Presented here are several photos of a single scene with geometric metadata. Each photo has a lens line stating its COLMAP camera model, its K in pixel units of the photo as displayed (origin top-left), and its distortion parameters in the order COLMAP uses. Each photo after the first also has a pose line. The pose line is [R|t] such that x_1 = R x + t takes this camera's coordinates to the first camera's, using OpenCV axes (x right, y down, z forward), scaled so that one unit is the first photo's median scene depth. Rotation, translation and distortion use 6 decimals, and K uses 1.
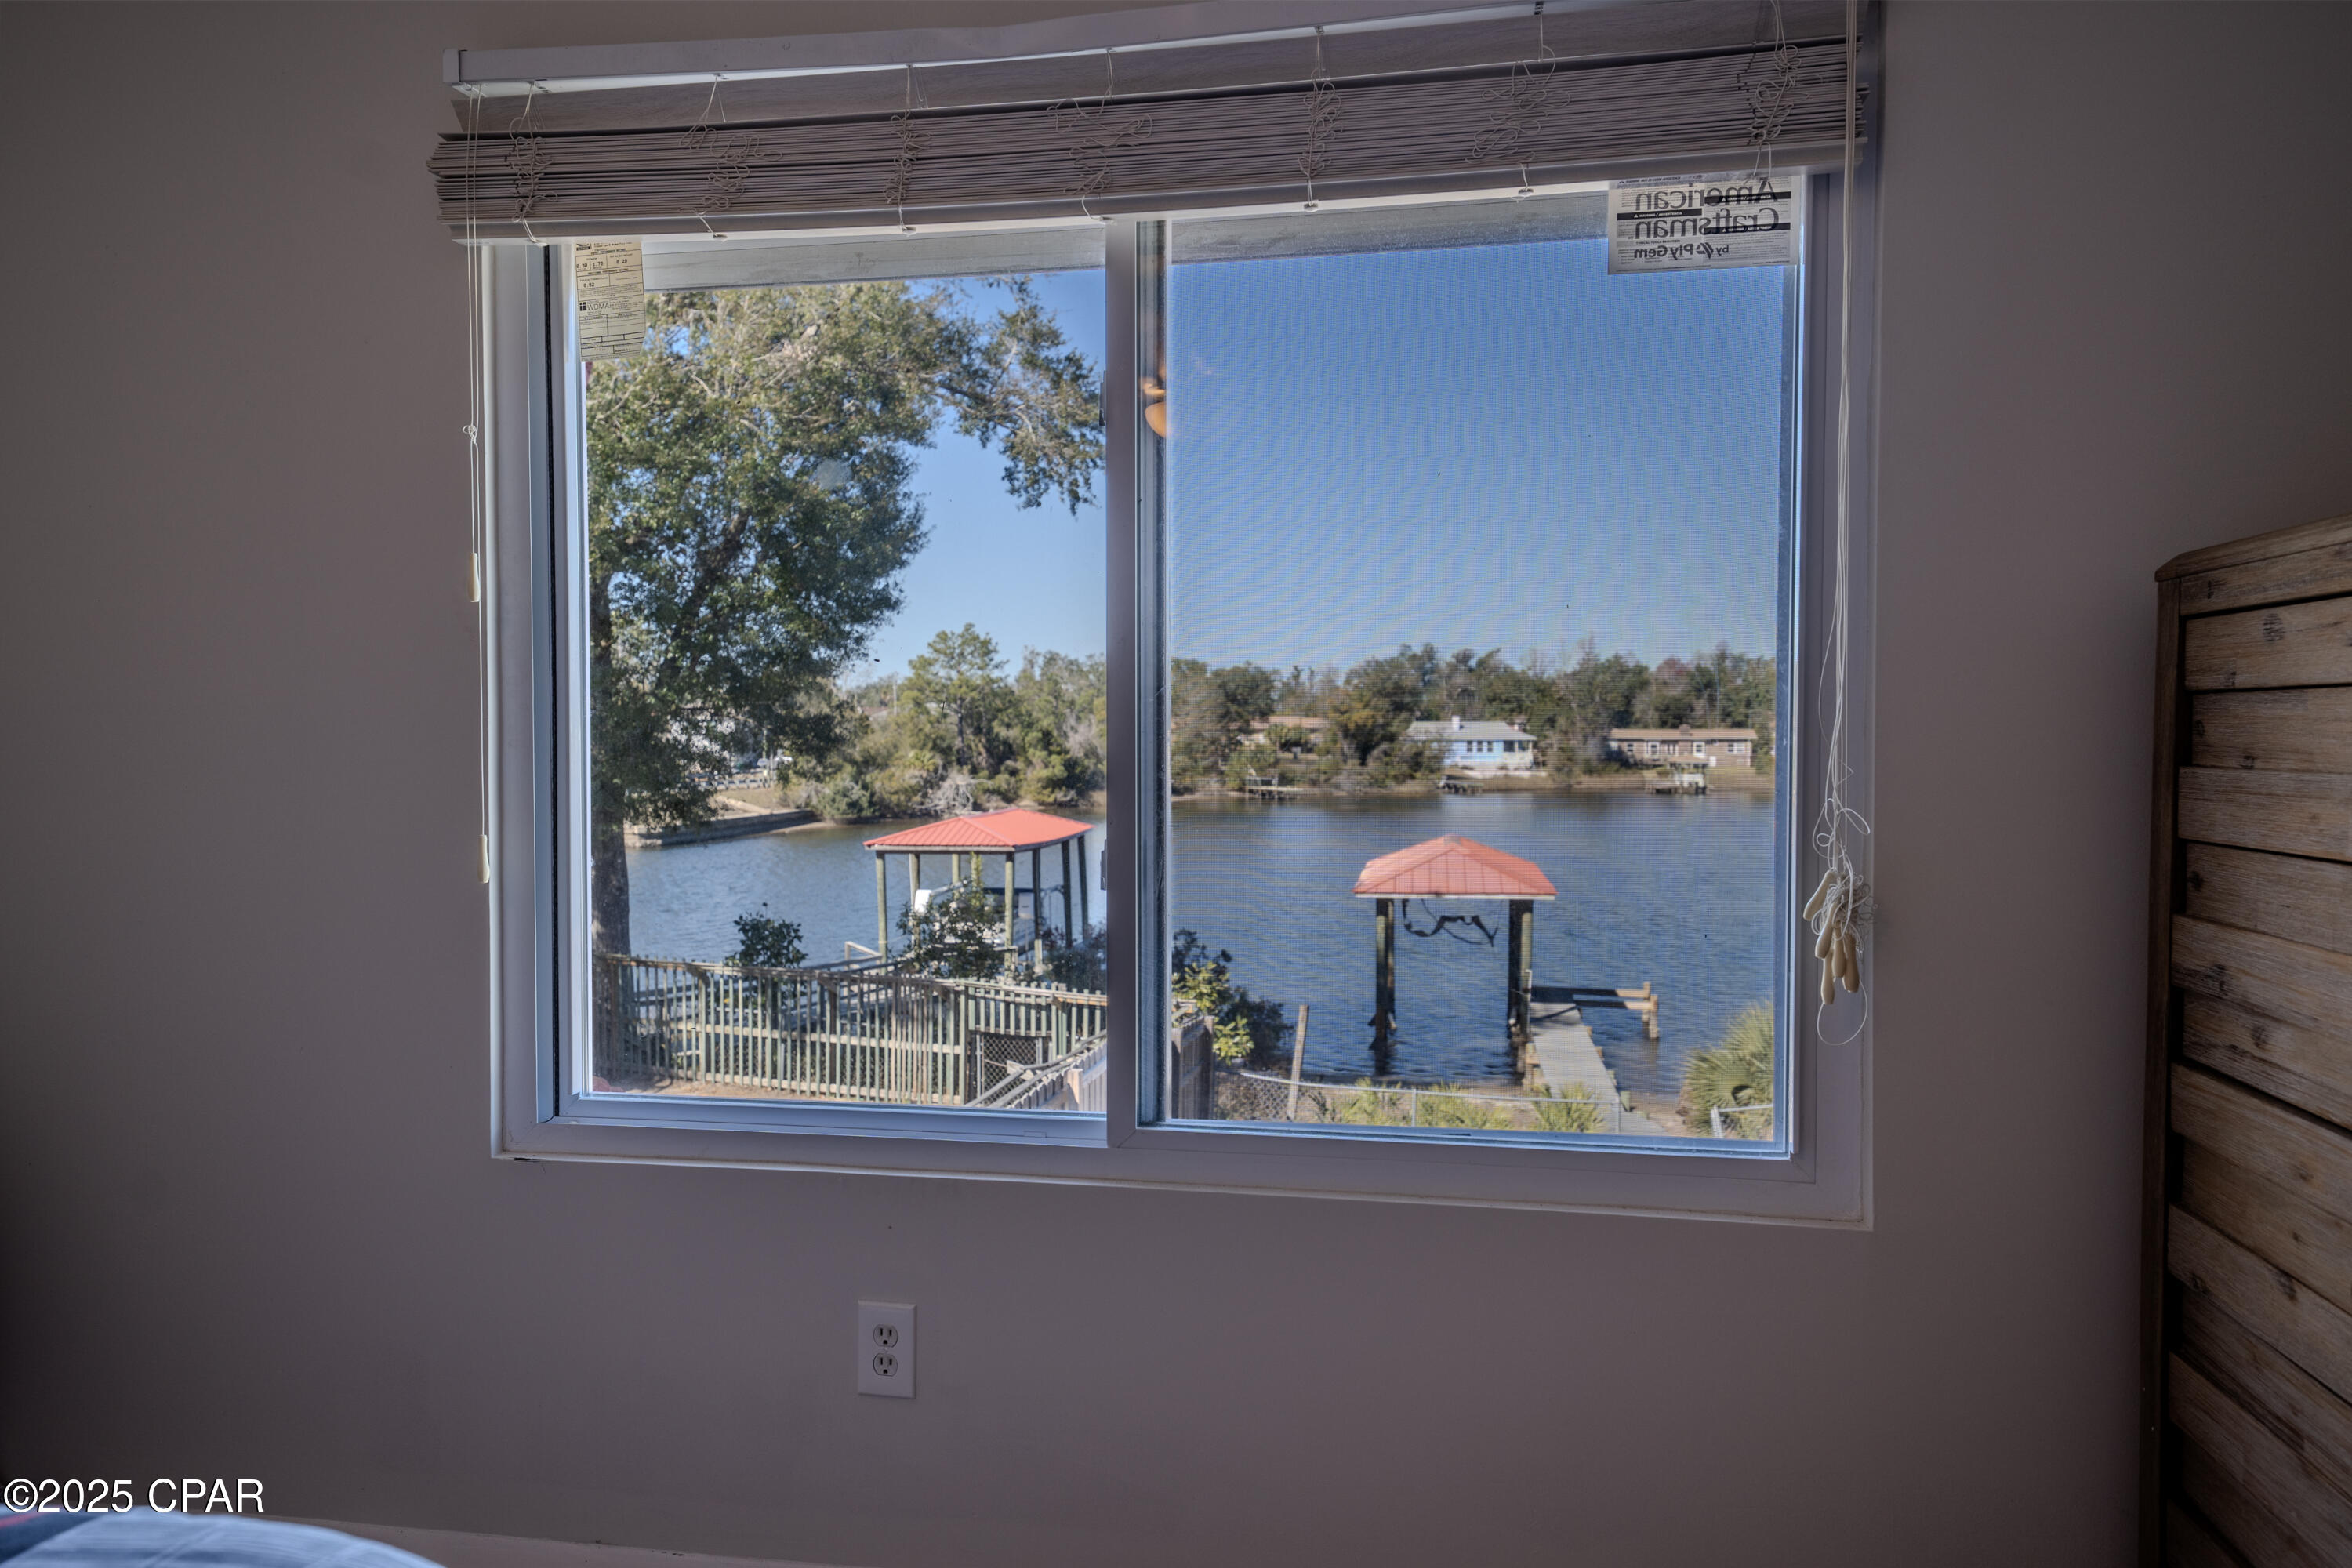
lens RADIAL K [[1542.2, 0, 1150.6], [0, 1542.2, 788.7], [0, 0, 1]] dist [0.026376, 0.002637]
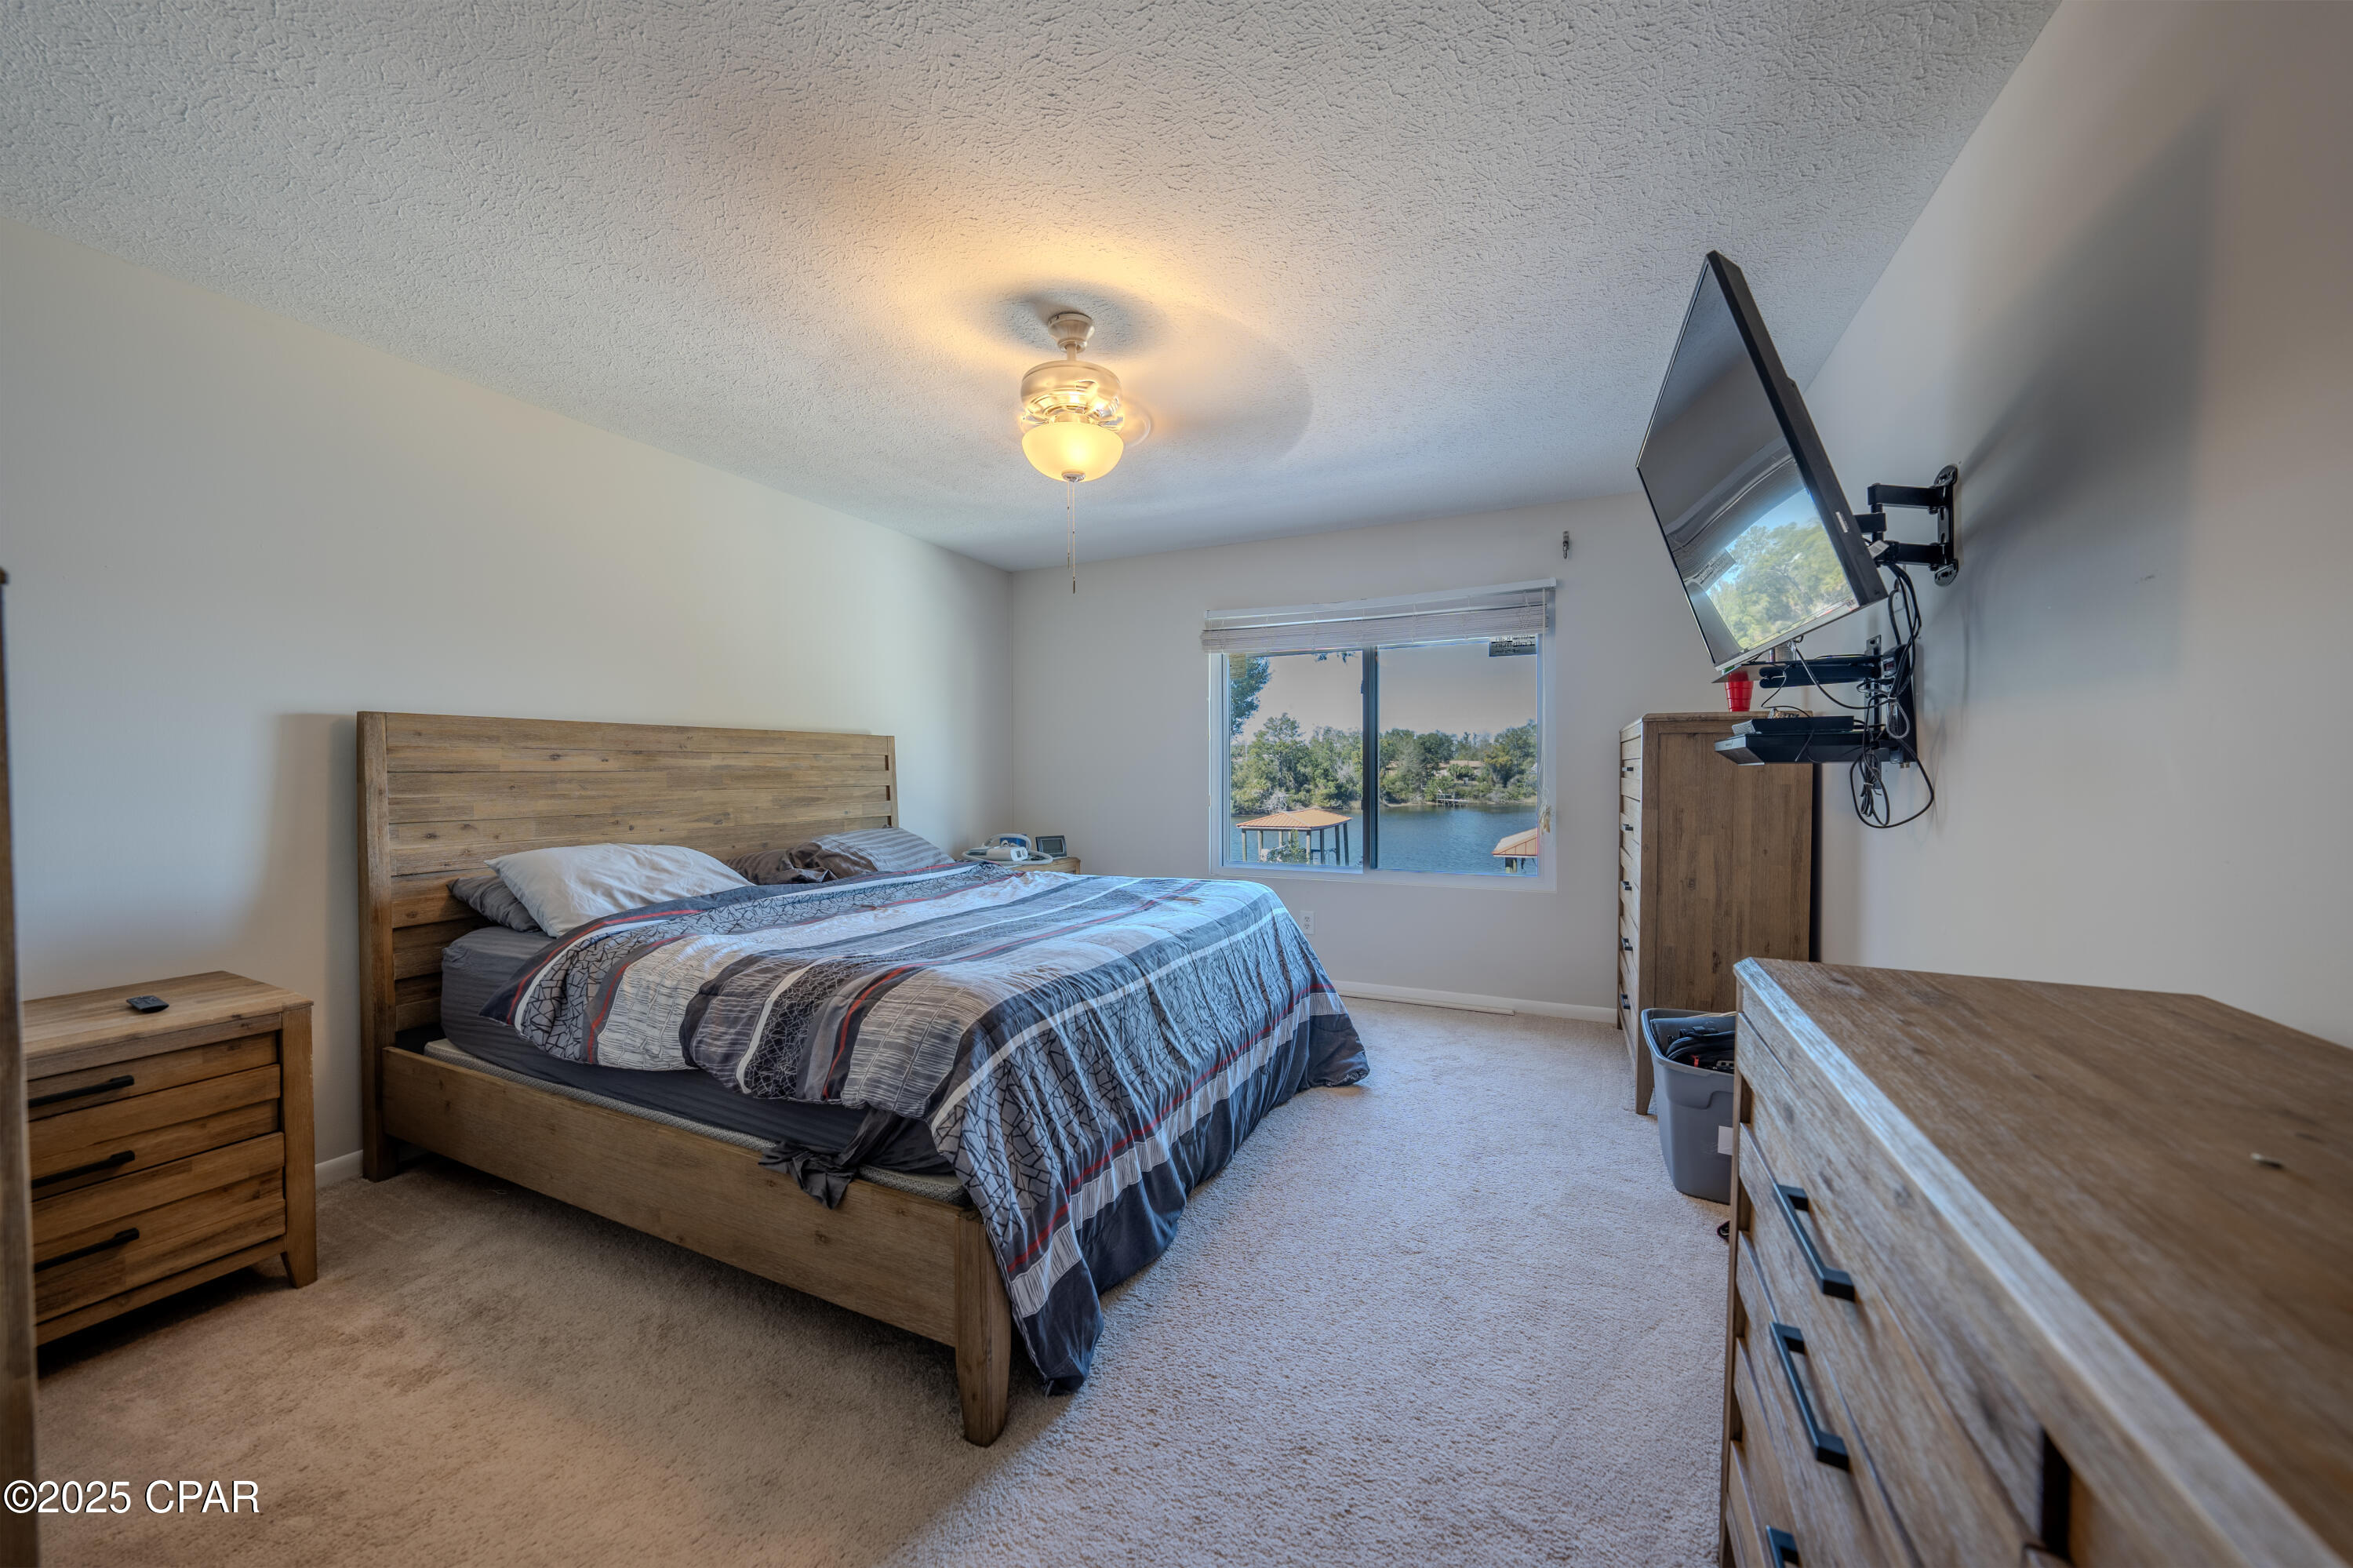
lens RADIAL K [[811.8, 0, 1179.6], [0, 811.8, 777.7], [0, 0, 1]] dist [-0.018387, 0.002923]
pose [[0.970008, -0.001403, -0.243068, 0.001152], [-0.005090, 0.999647, -0.026082, 0.002062], [0.243018, 0.026537, 0.969659, -0.059991]]
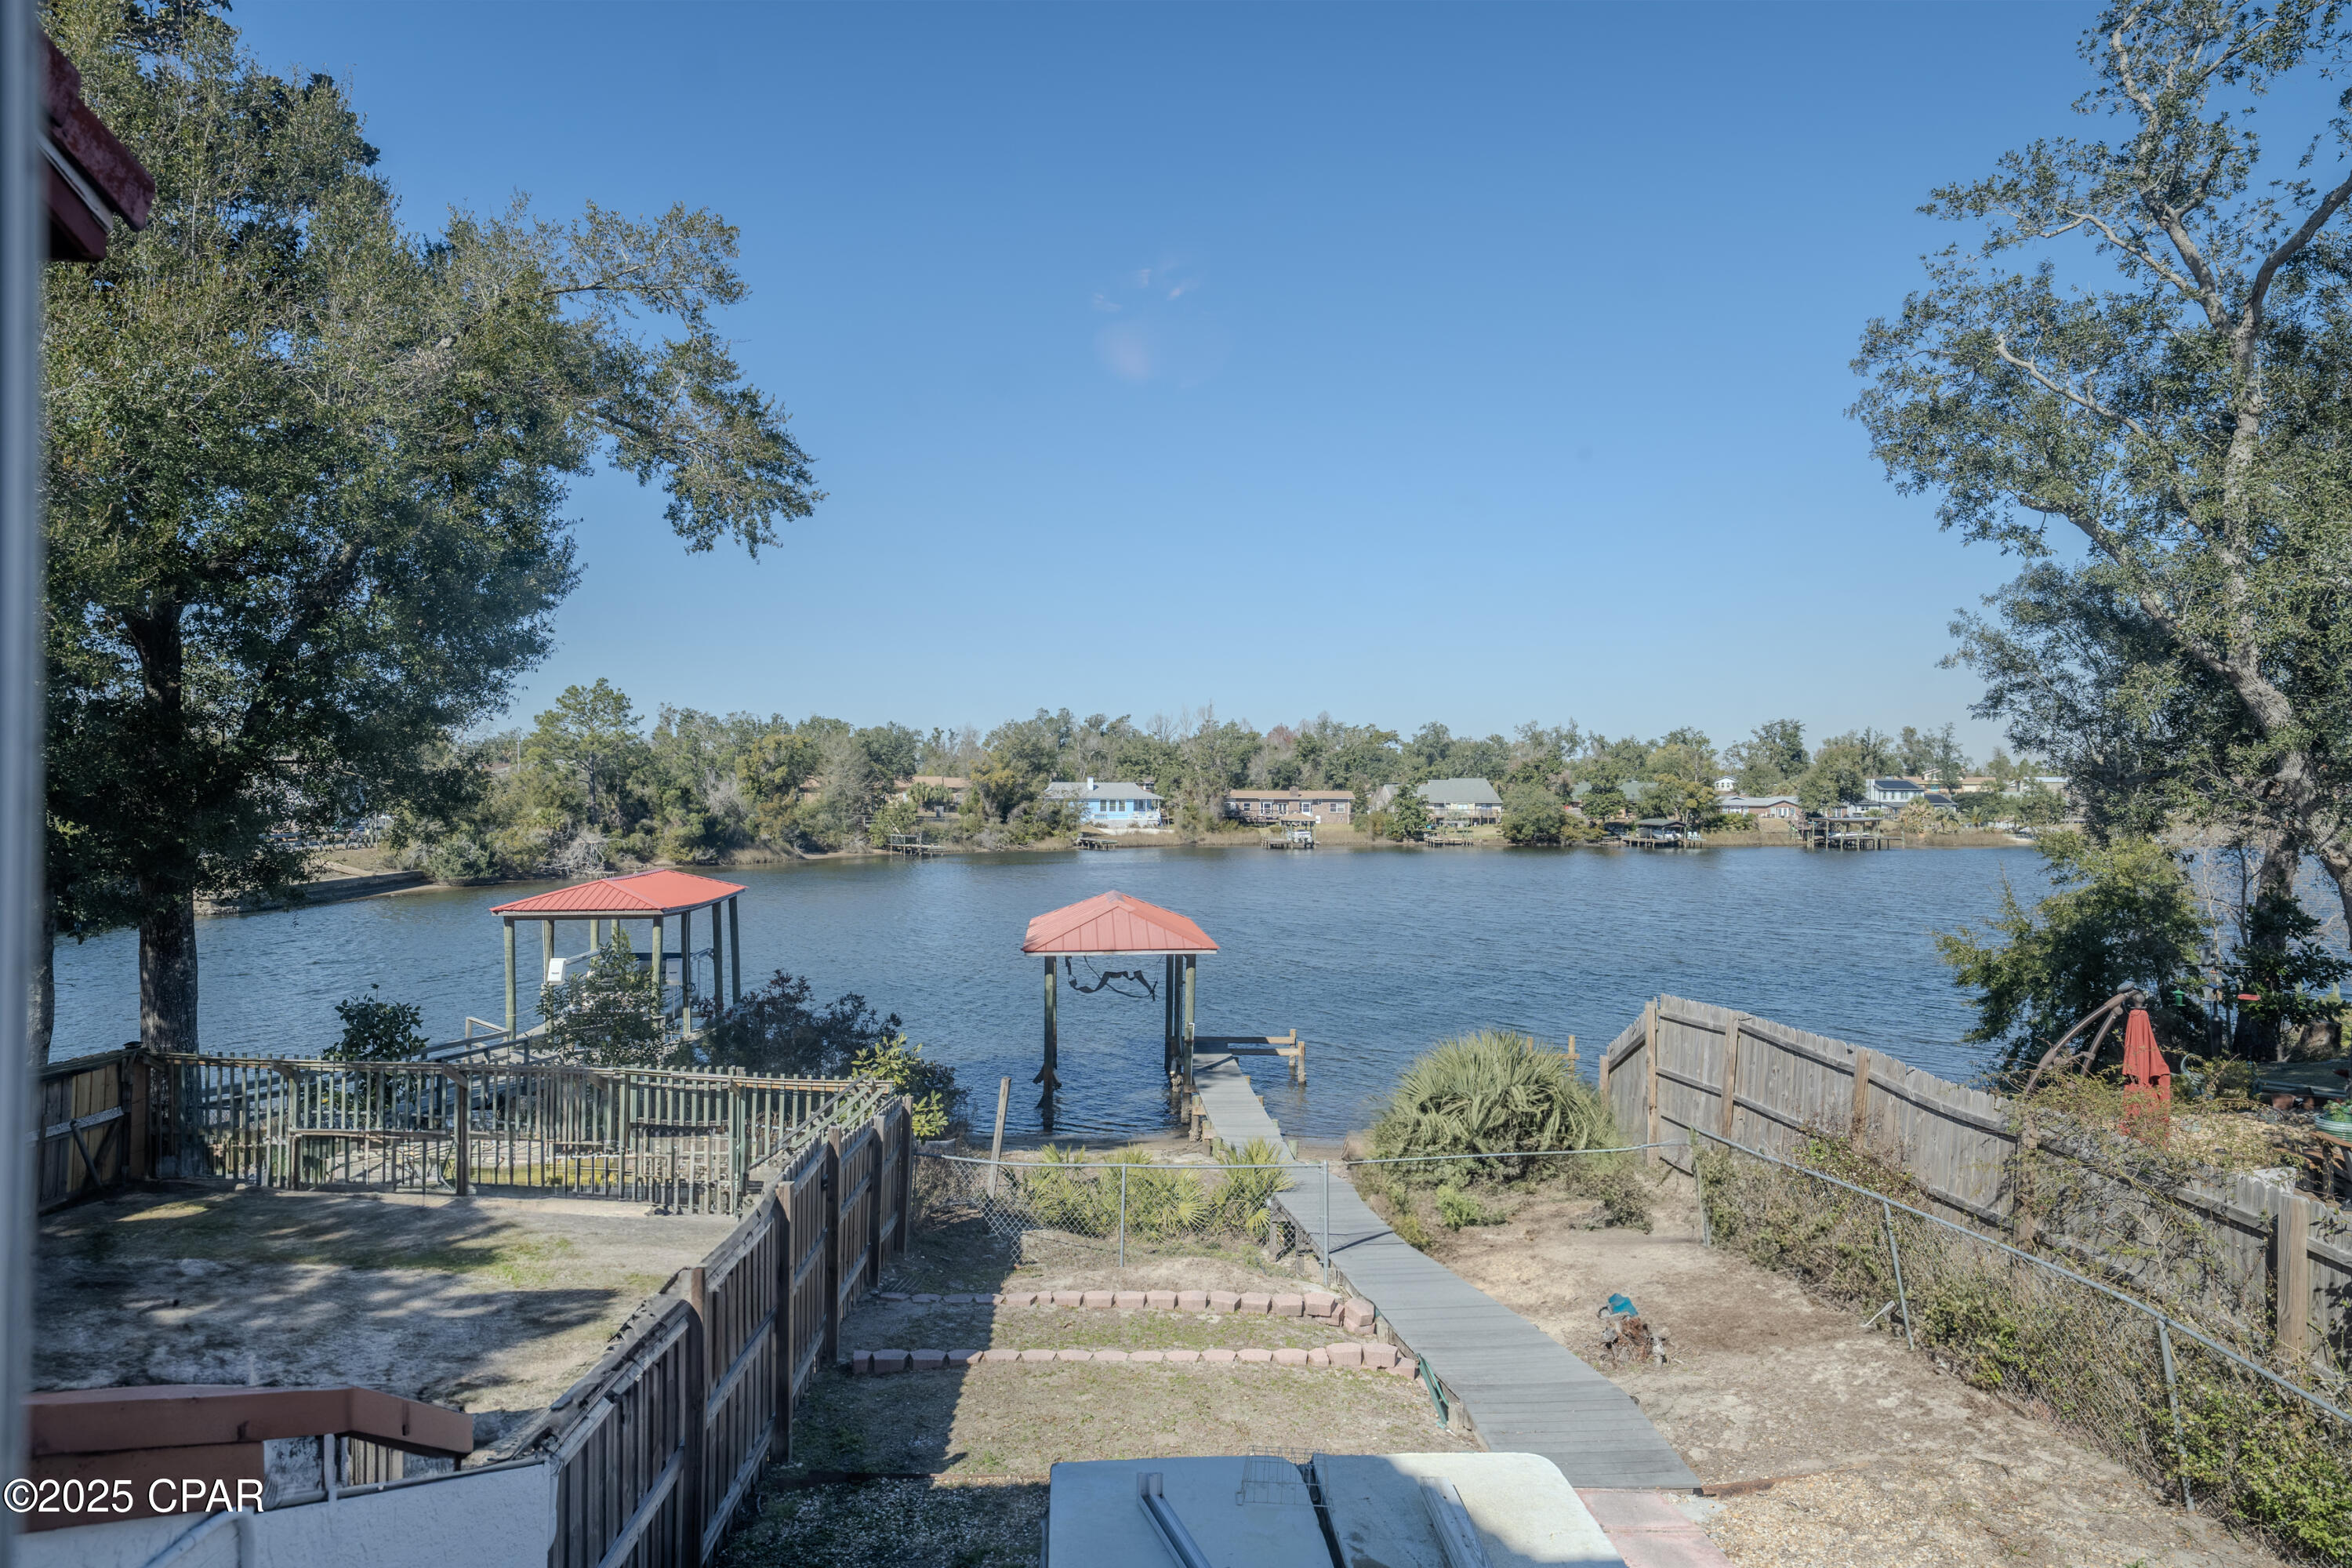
lens RADIAL K [[1478.7, 0, 1188.5], [0, 1478.7, 782.0], [0, 0, 1]] dist [0.007989, 0.007638]
pose [[0.965994, 0.006131, 0.258493, -0.015072], [0.004986, 0.999091, -0.042330, -0.001628], [-0.258517, 0.042180, 0.965085, 0.043297]]
